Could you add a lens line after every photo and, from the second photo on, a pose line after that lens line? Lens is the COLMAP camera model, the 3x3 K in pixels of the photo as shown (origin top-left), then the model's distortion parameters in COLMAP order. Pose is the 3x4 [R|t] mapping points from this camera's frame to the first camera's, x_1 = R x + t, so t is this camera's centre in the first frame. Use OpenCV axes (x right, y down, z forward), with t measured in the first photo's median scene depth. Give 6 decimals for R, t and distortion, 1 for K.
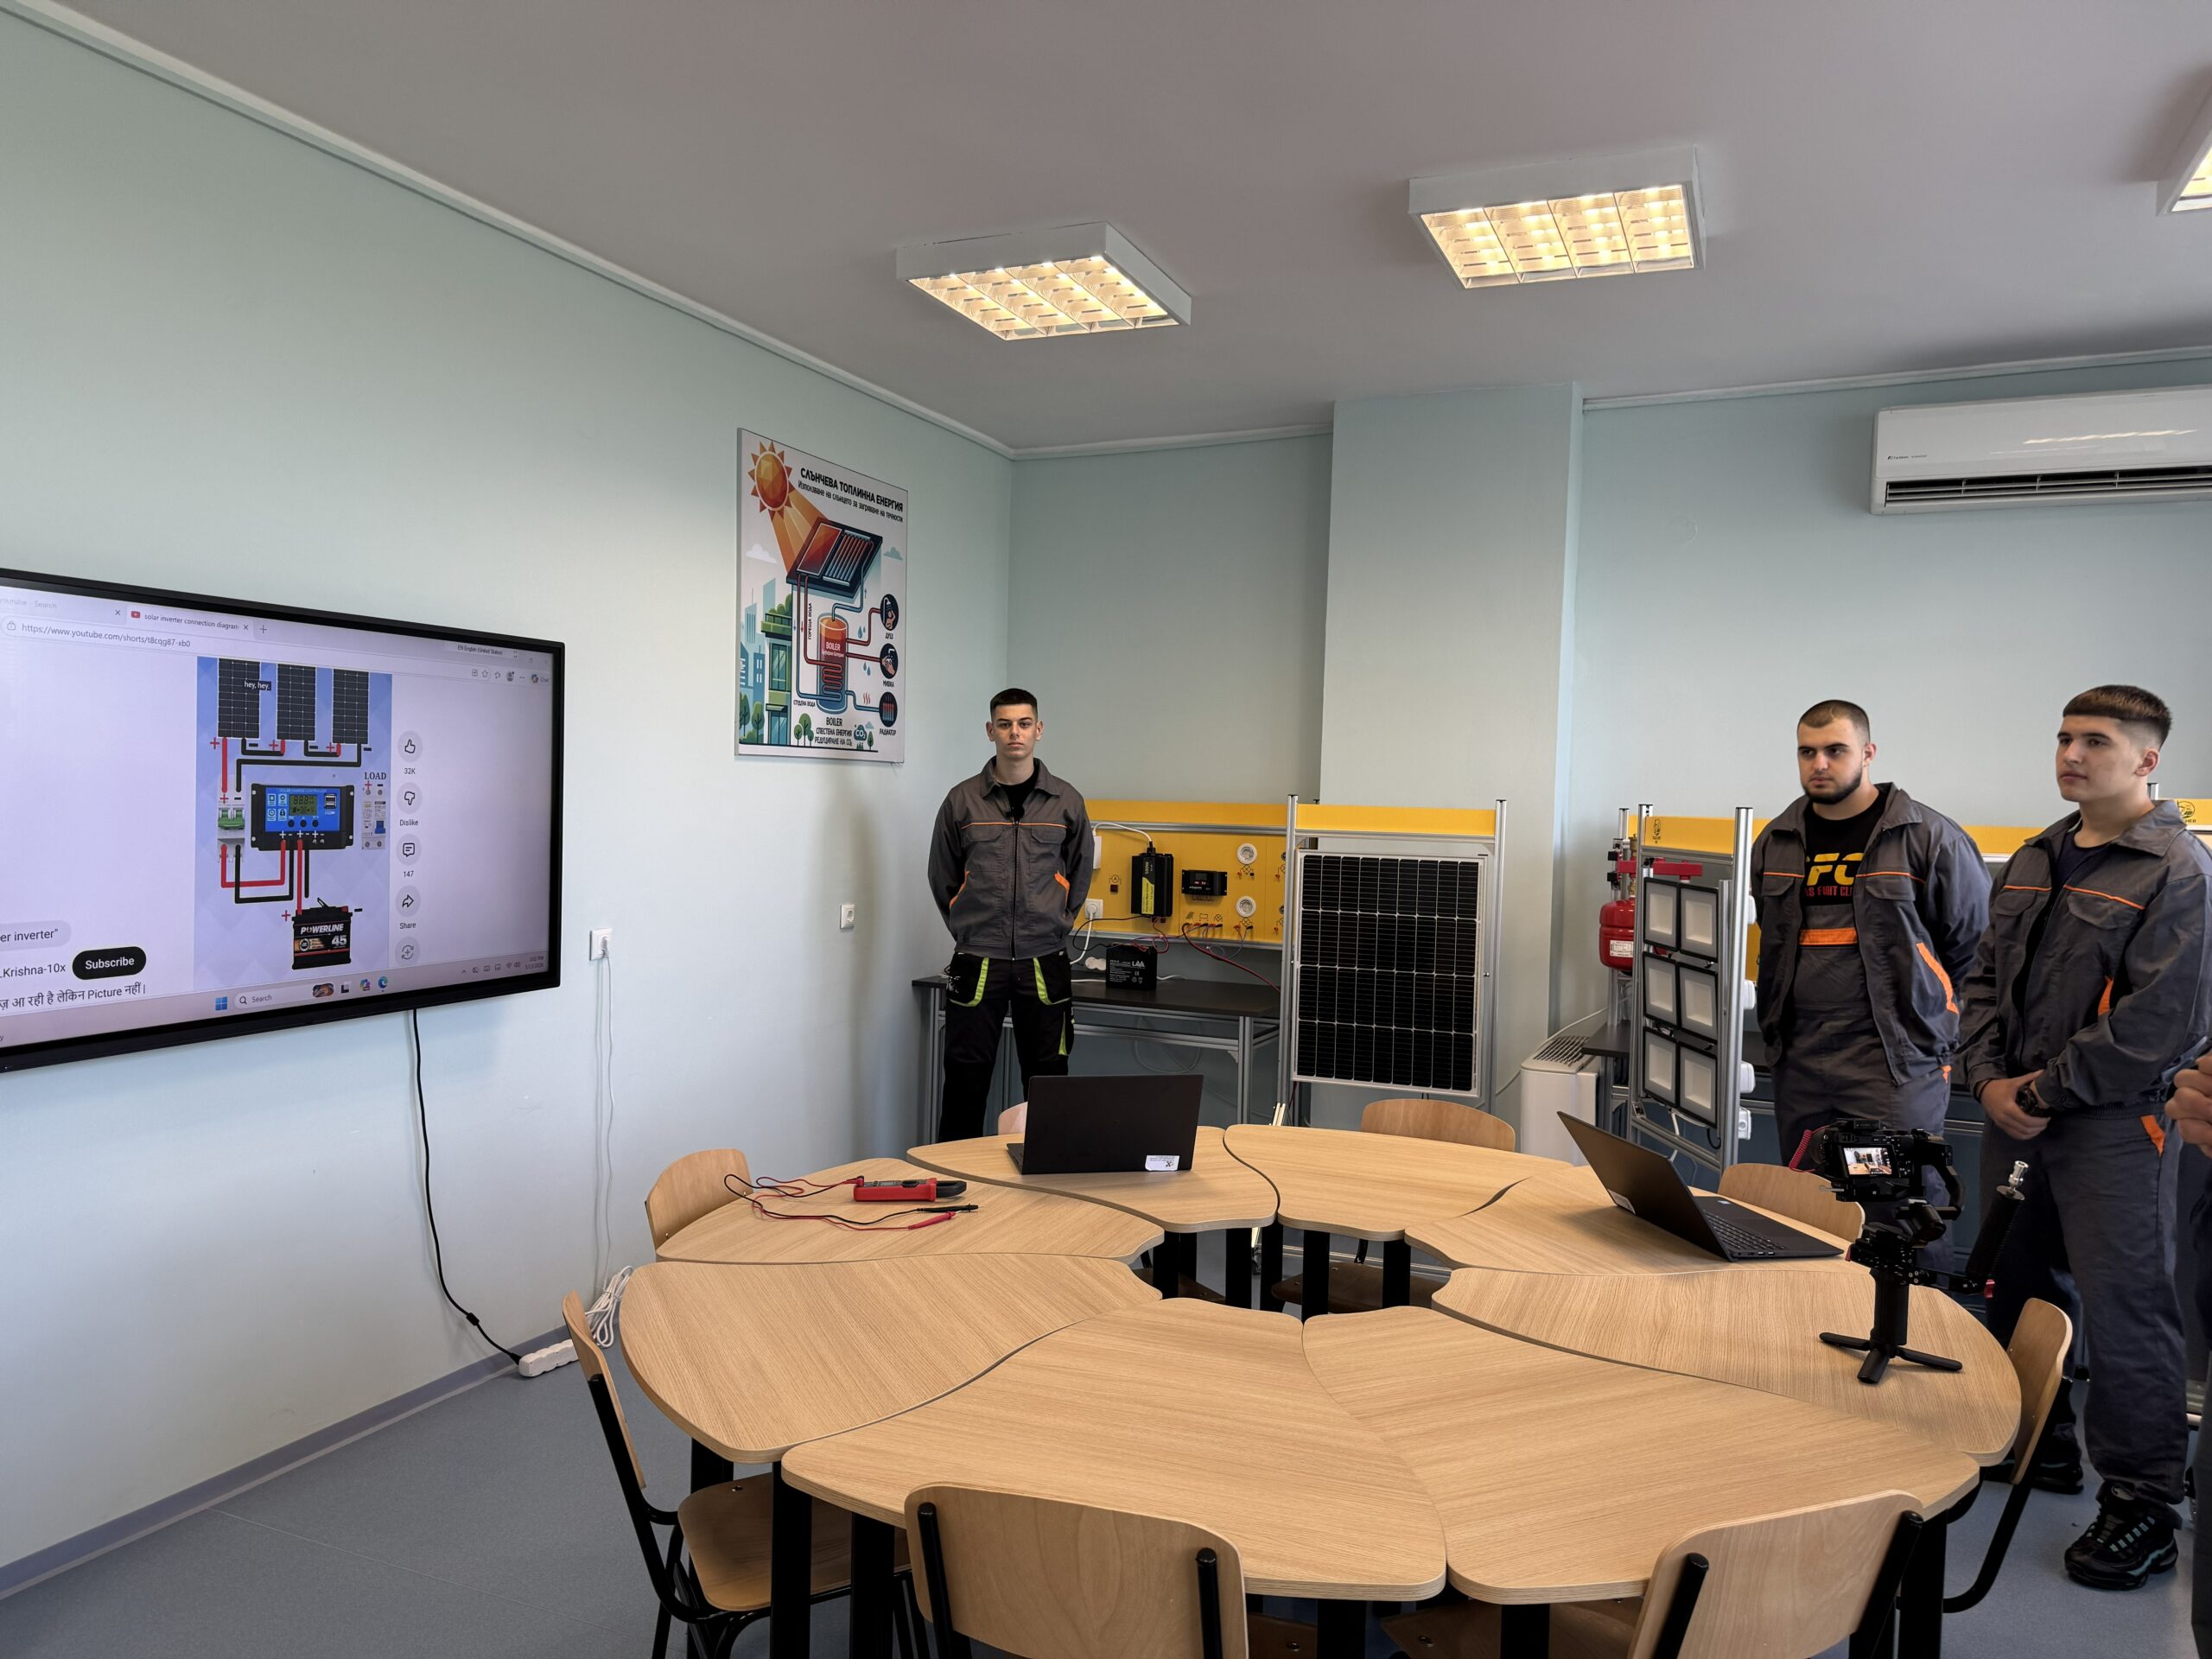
lens RADIAL K [[1537.9, 0, 1106.0], [0, 1537.9, 829.5], [0, 0, 1]] dist [0.071903, 0.001293]
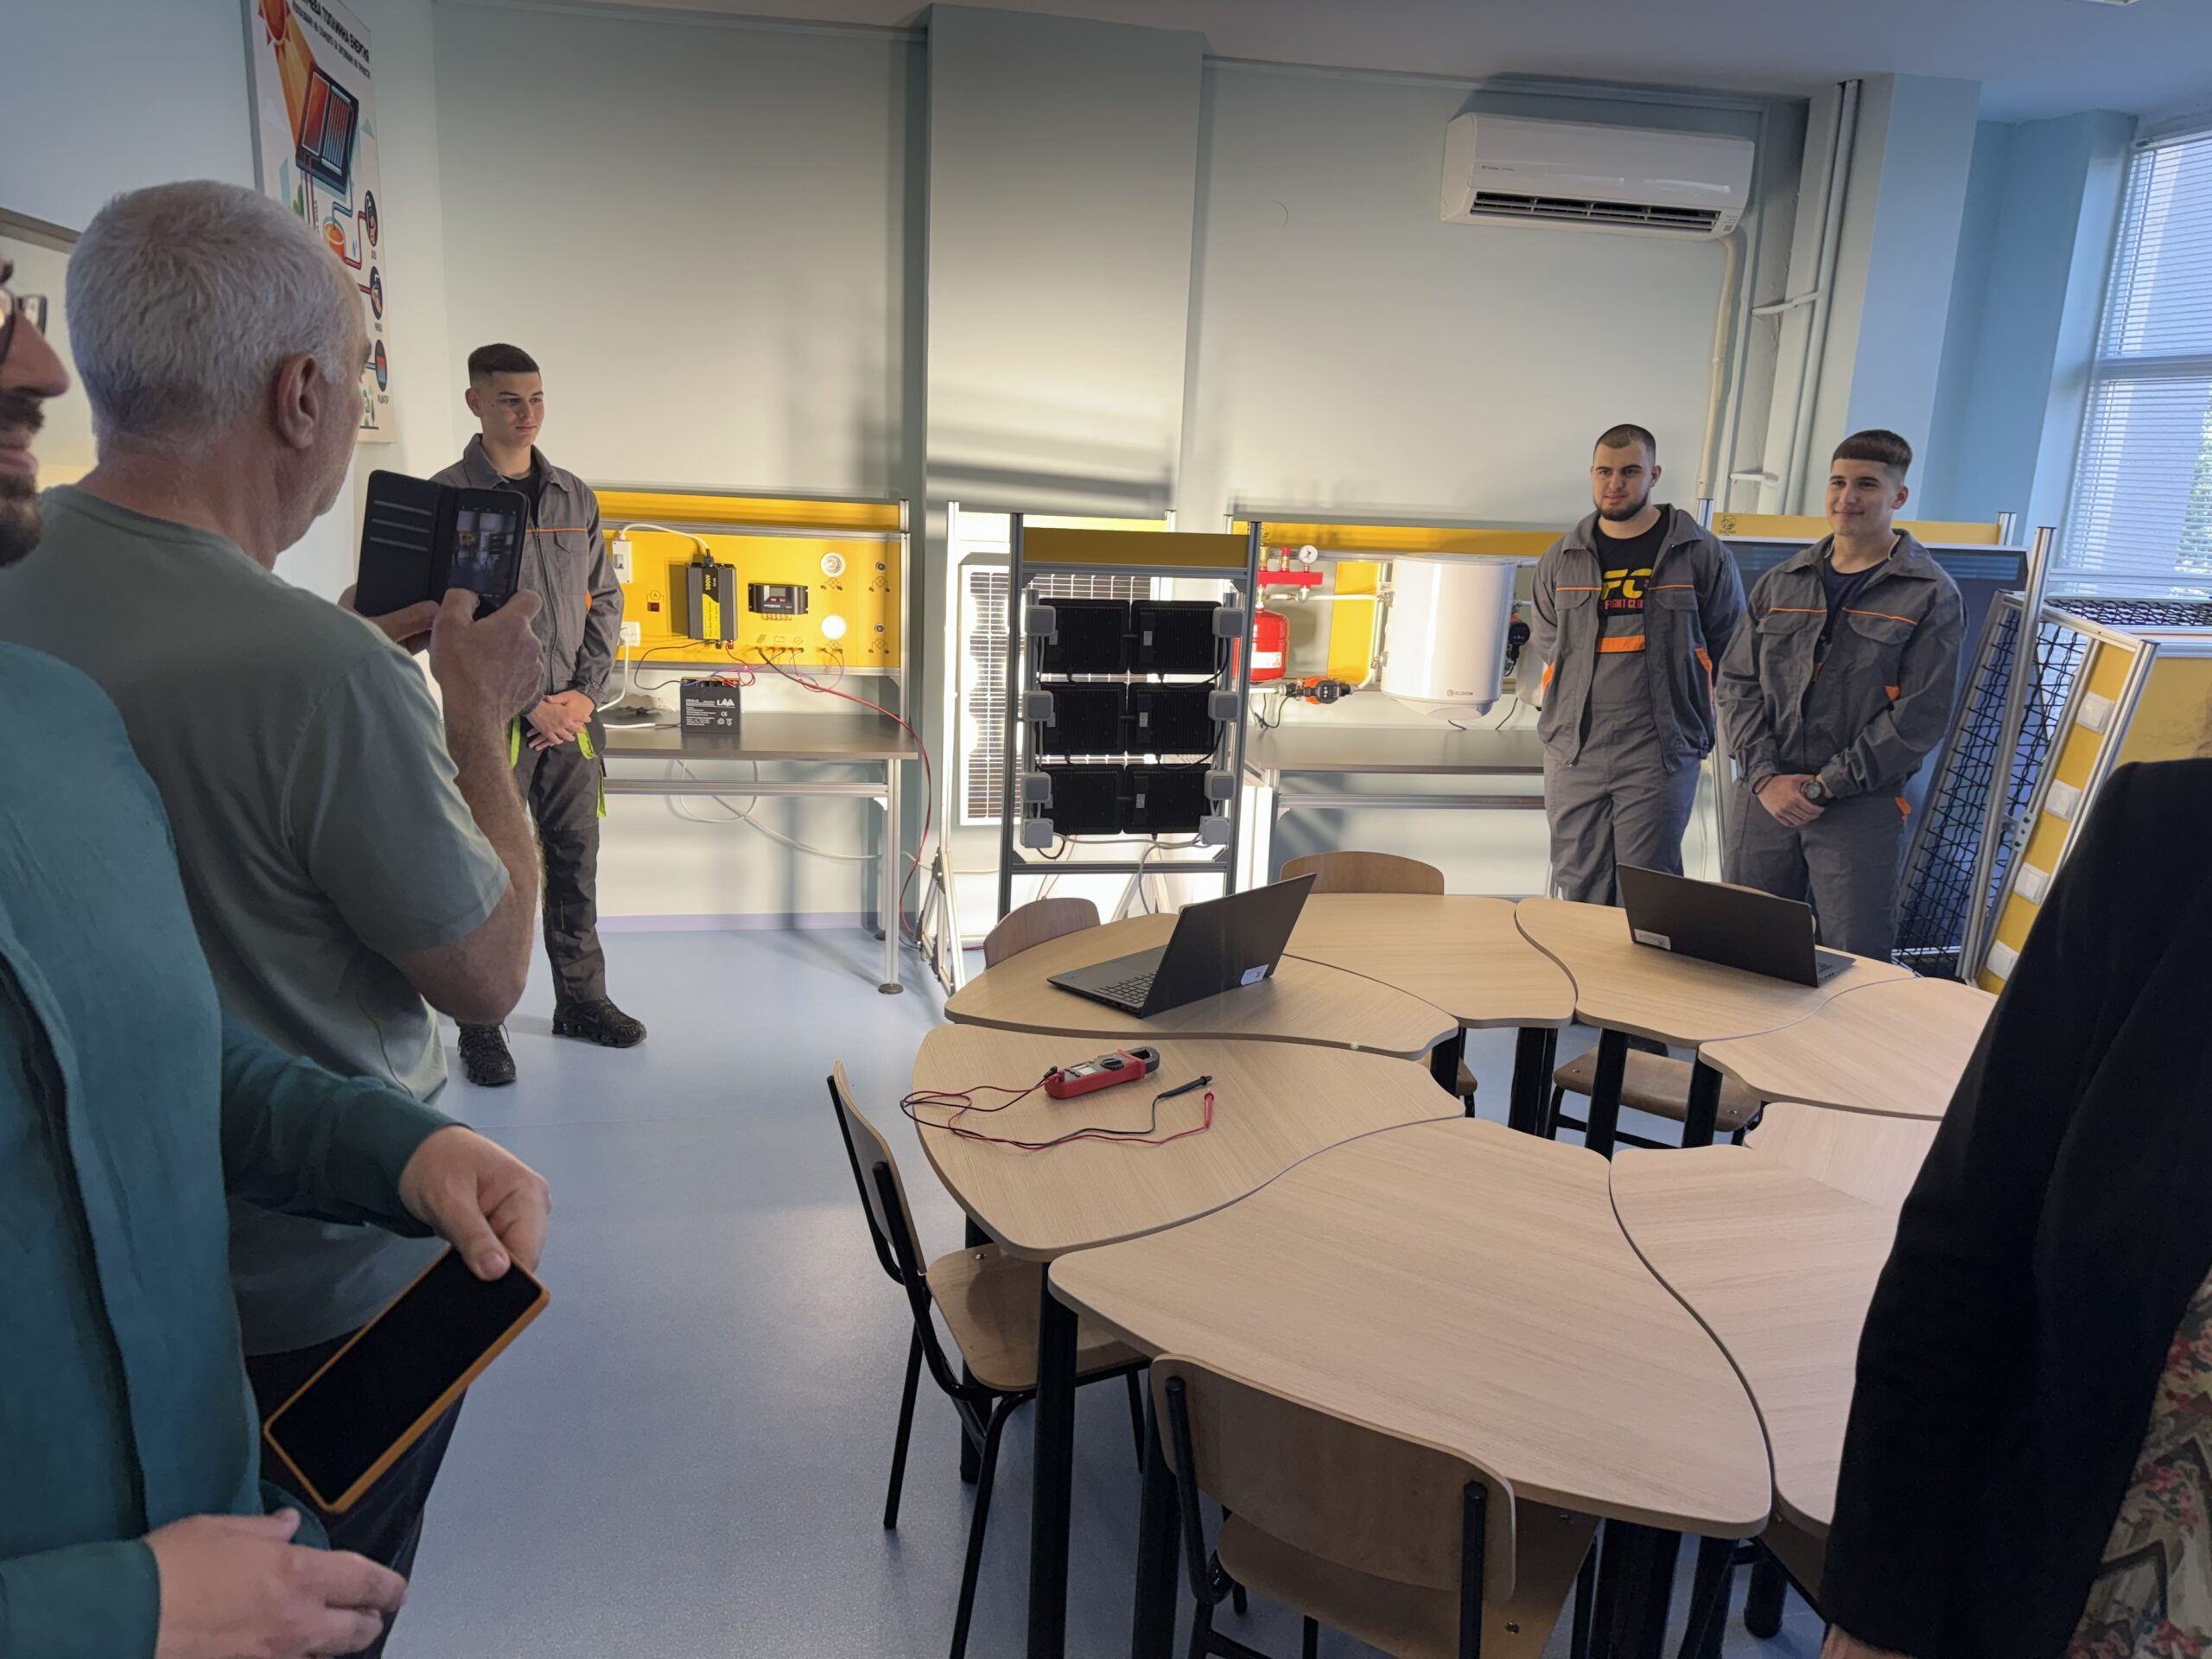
lens RADIAL K [[1602.1, 0, 1106.0], [0, 1602.1, 829.5], [0, 0, 1]] dist [-0.006442, -0.003064]
pose [[0.831023, -0.113662, 0.544501, -0.296155], [-0.005531, 0.977163, 0.212420, -0.029334], [-0.556210, -0.179538, 0.811416, 0.201317]]
